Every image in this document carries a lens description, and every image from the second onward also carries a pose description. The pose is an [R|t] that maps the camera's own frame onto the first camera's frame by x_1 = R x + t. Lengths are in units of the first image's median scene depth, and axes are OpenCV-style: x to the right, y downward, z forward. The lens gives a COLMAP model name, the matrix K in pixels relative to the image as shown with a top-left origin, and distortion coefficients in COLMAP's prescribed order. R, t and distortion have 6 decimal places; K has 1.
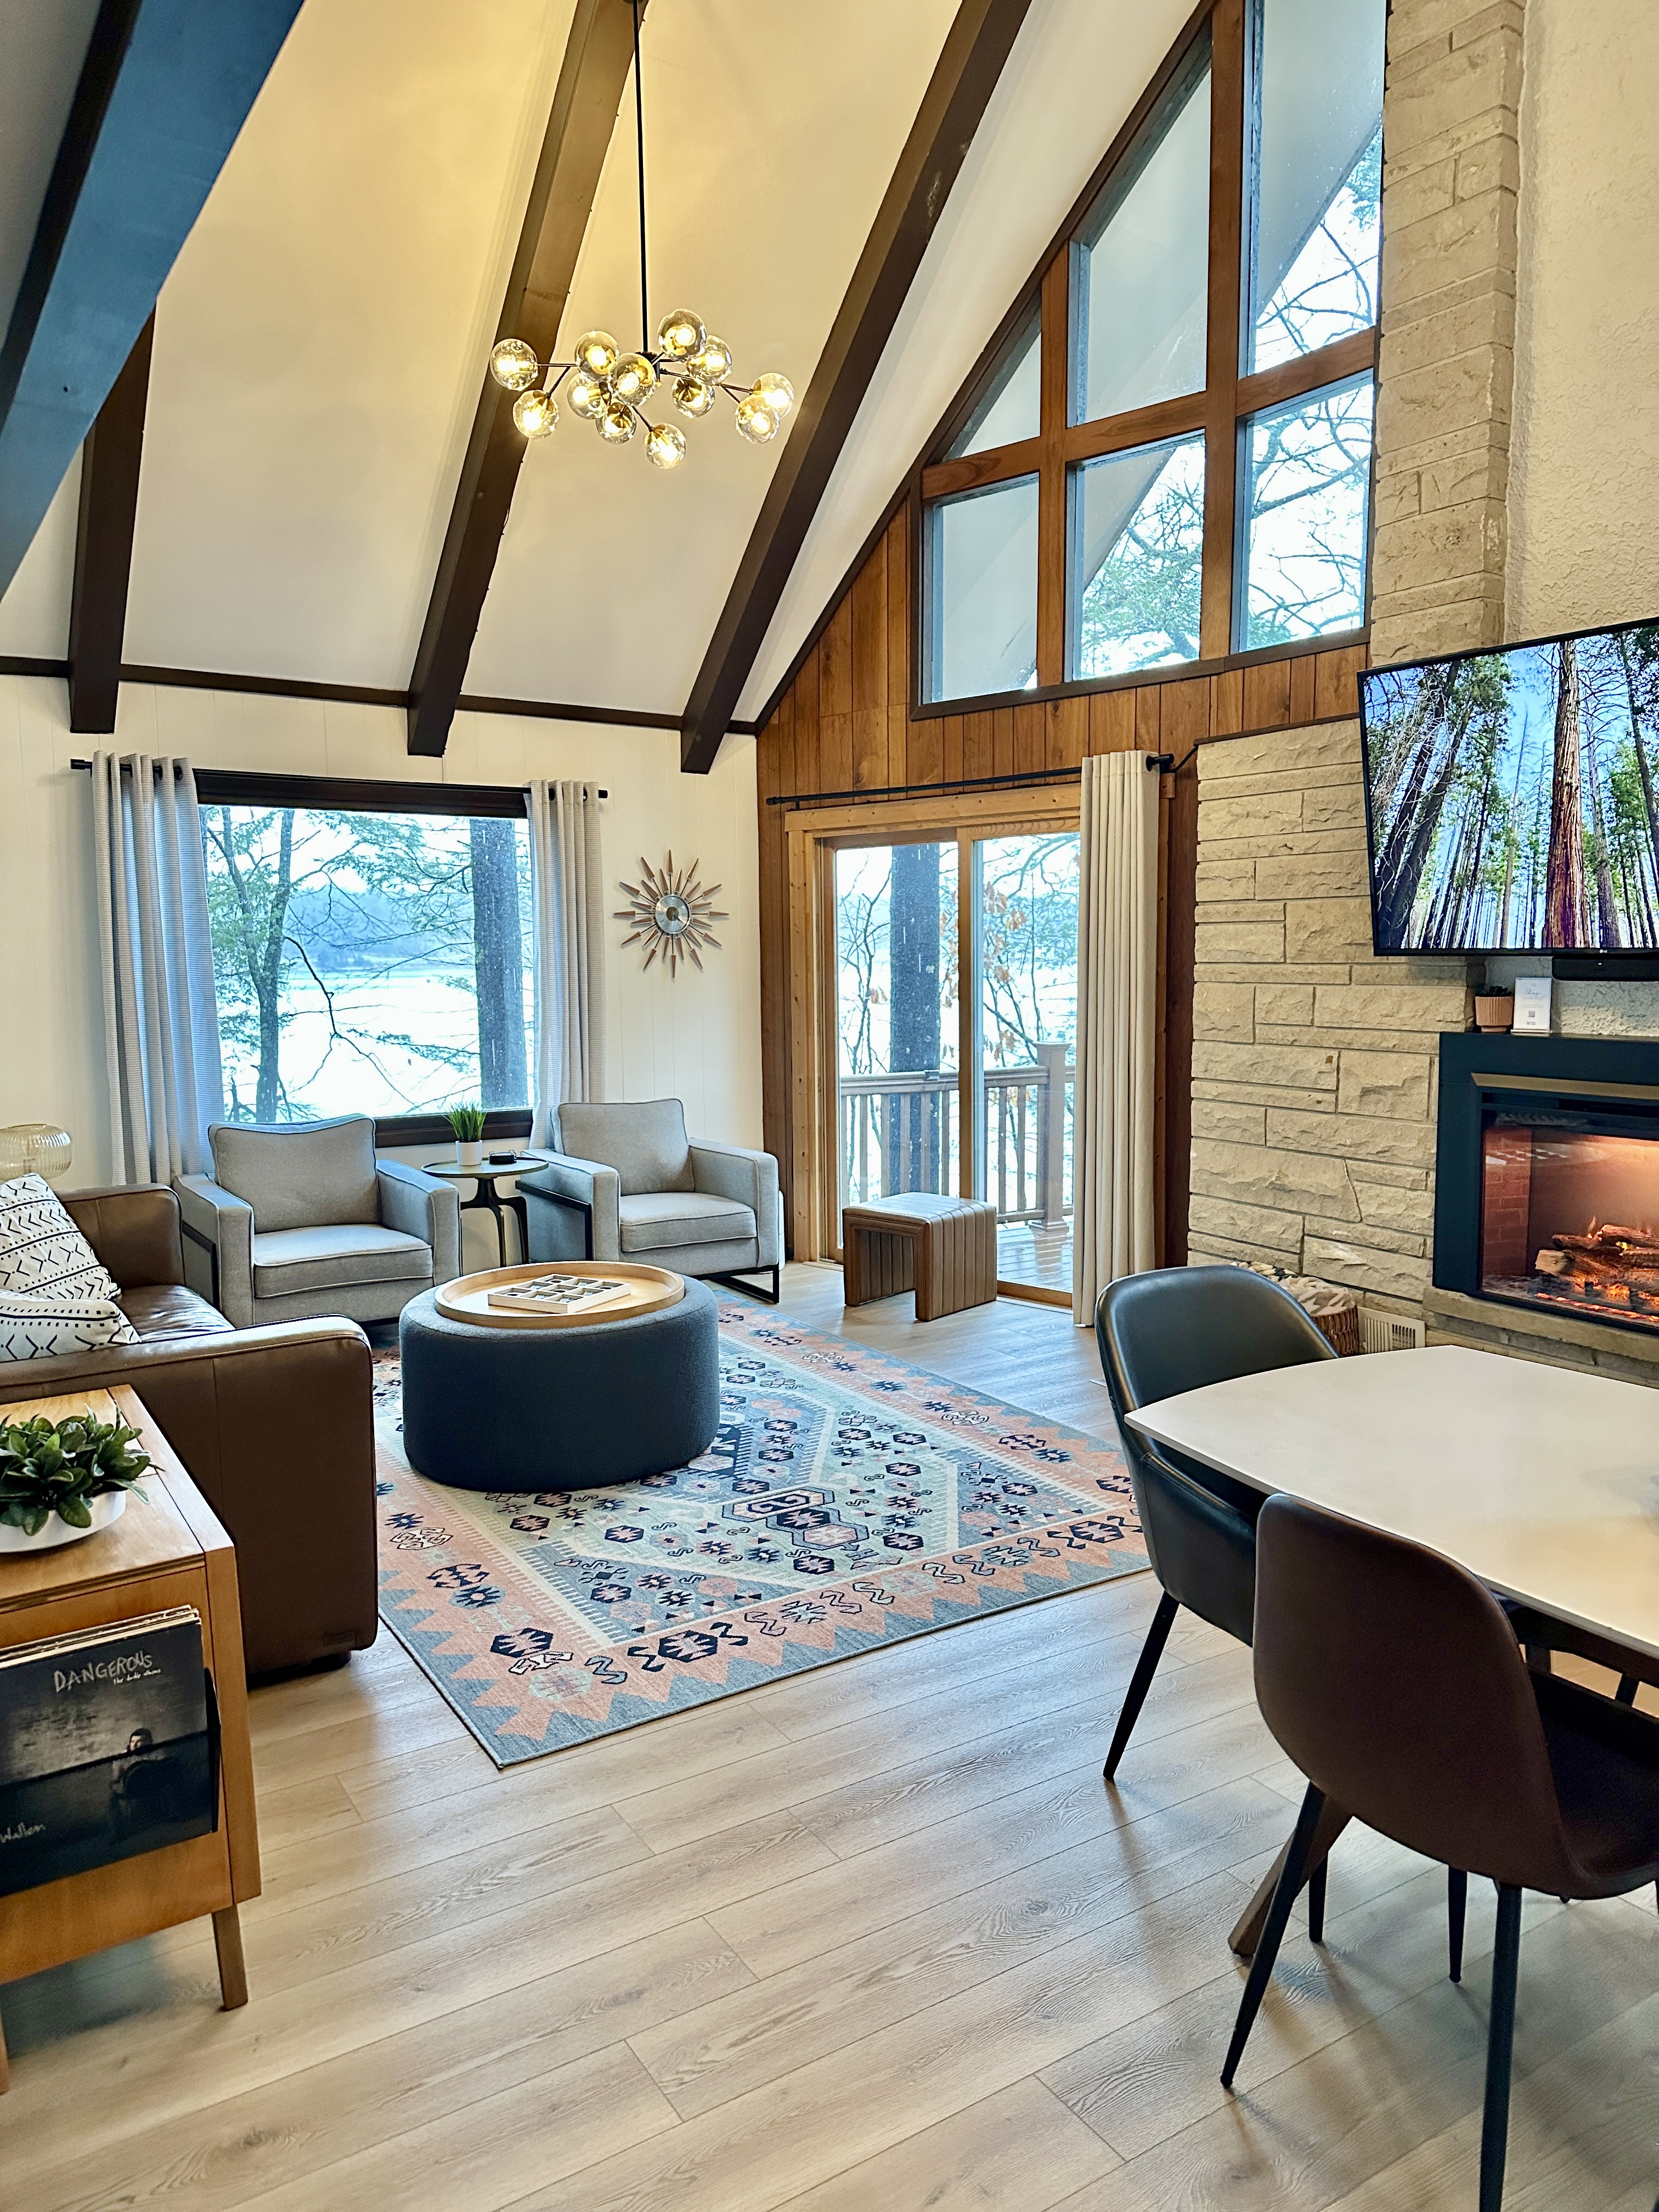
lens RADIAL K [[1568.2, 0, 829.5], [0, 1568.2, 1106.0], [0, 0, 1]] dist [0.017879, -0.000192]
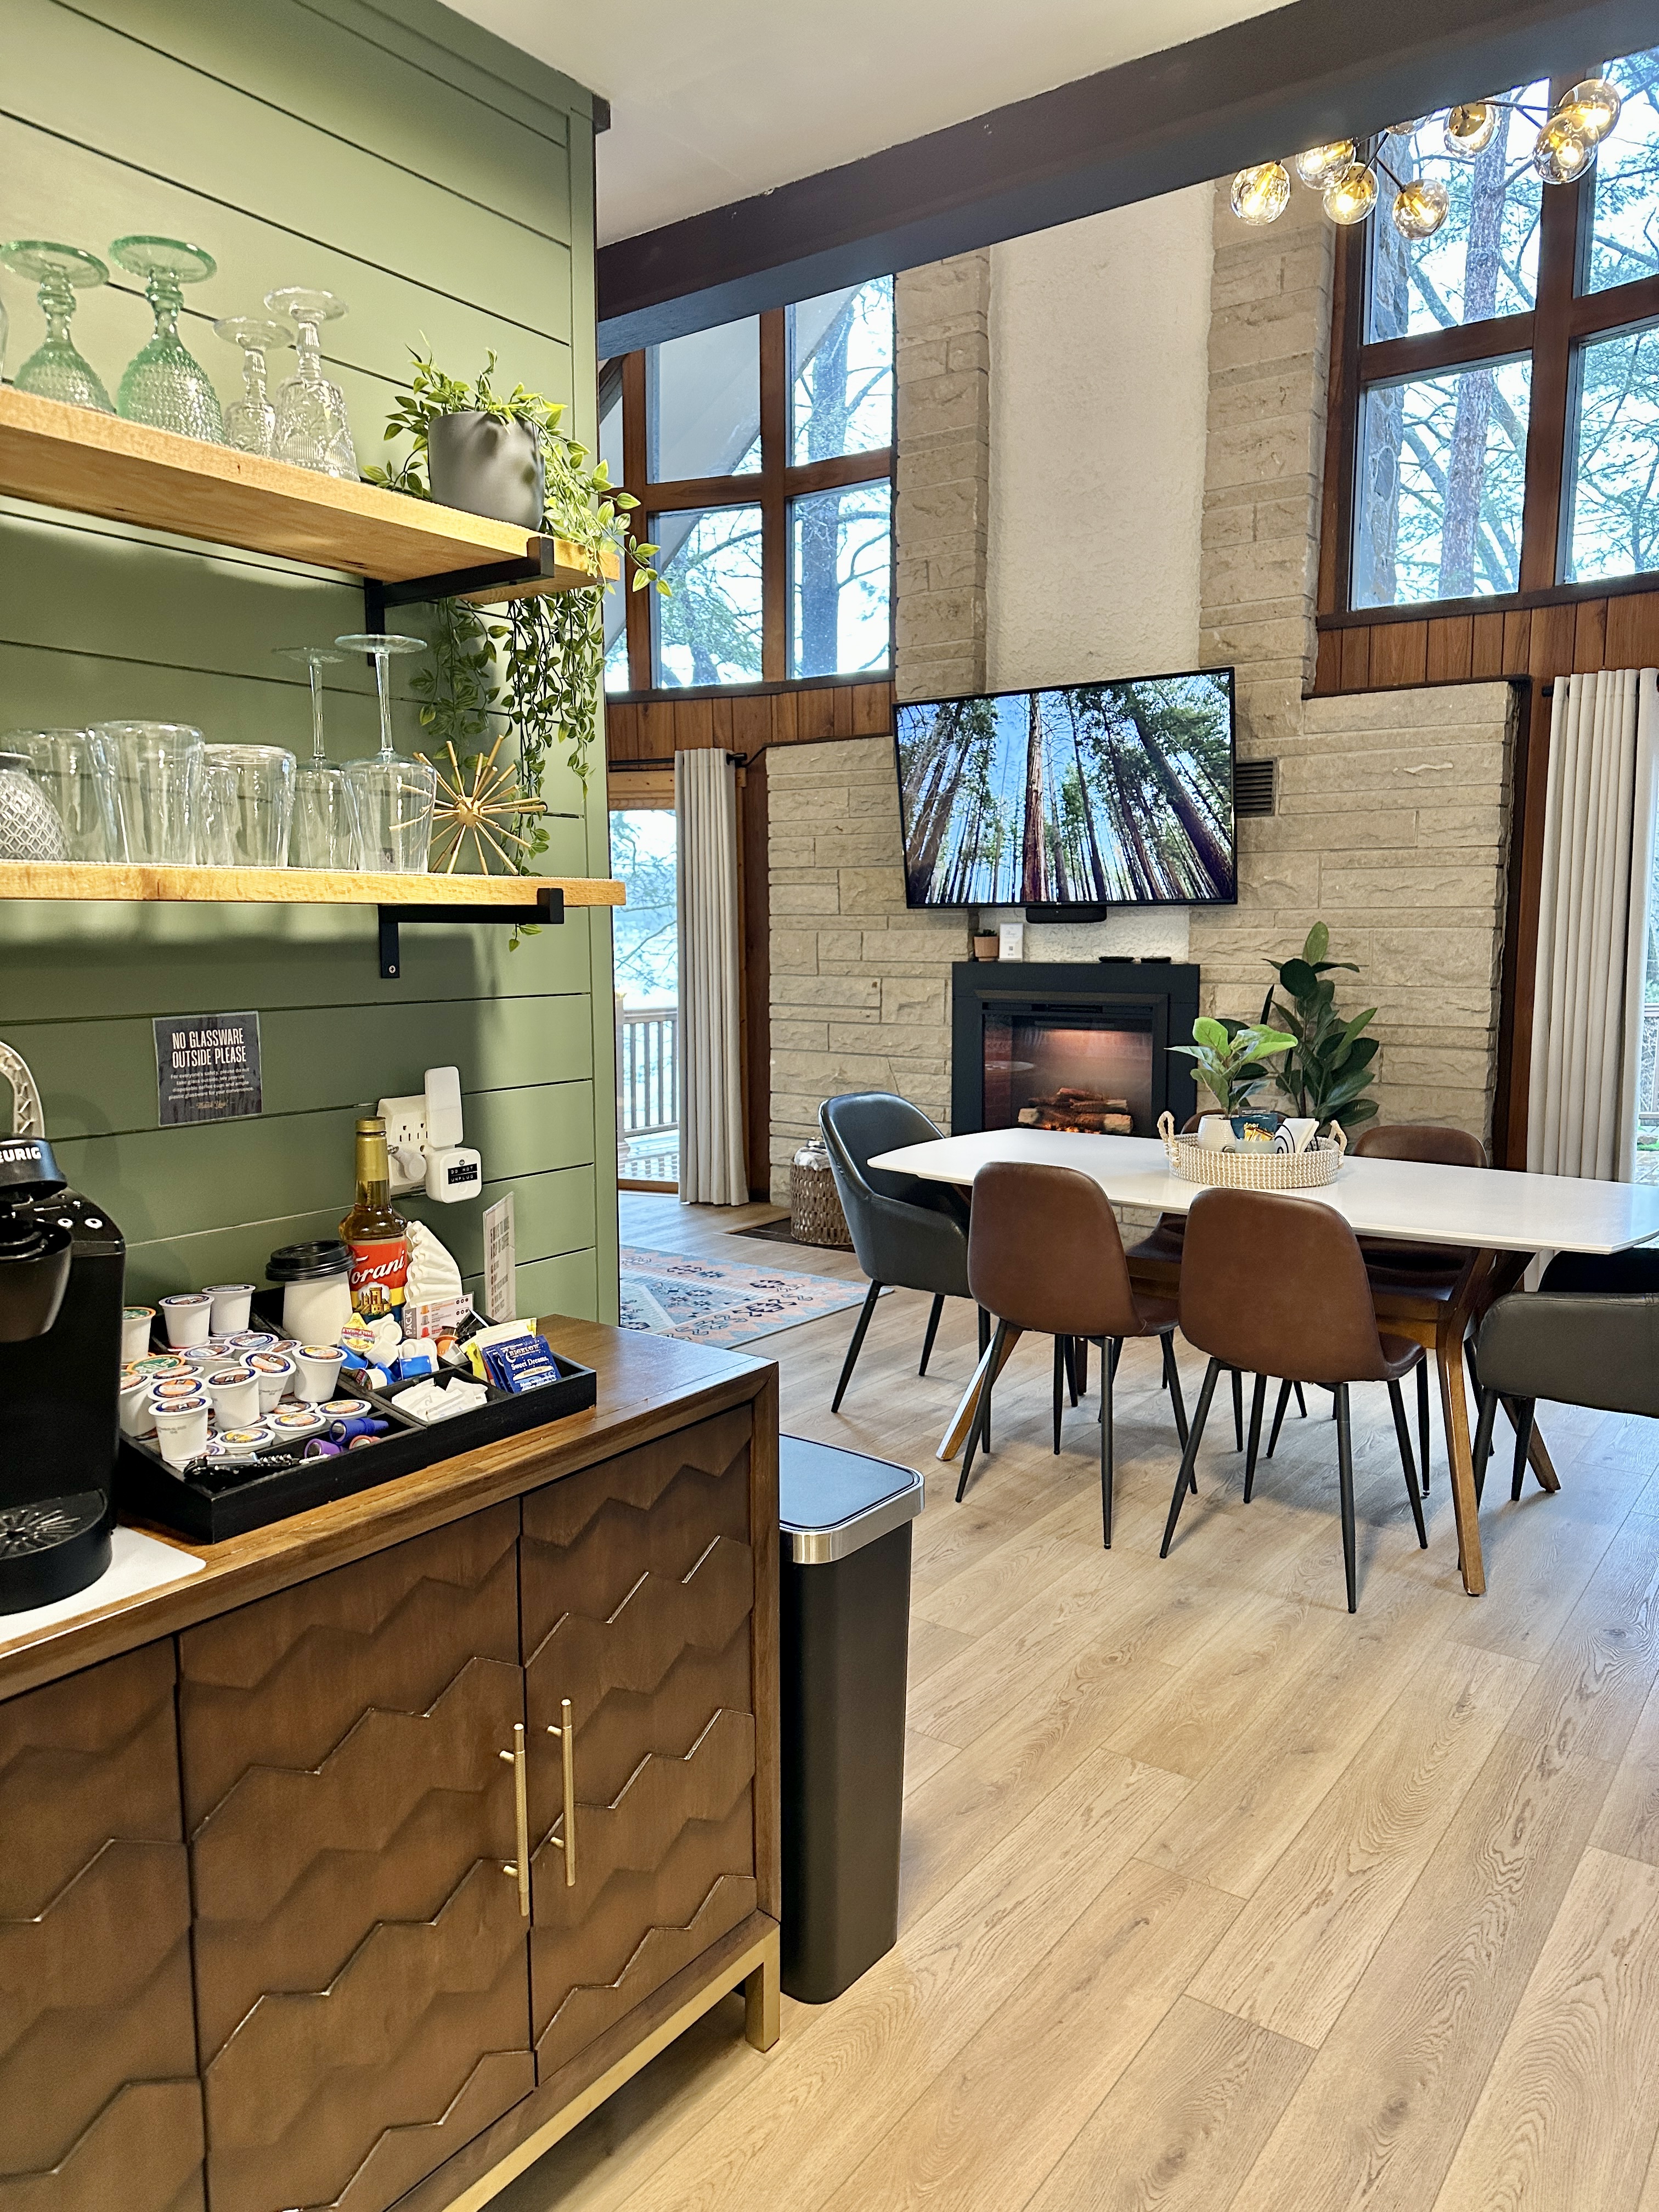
lens RADIAL K [[1556.9, 0, 829.5], [0, 1556.9, 1106.0], [0, 0, 1]] dist [0.161989, -0.257208]
pose [[0.933093, -0.040020, 0.357401, -0.236692], [0.034334, 0.999163, 0.022245, 0.050087], [-0.357992, -0.008485, 0.933686, -0.295971]]
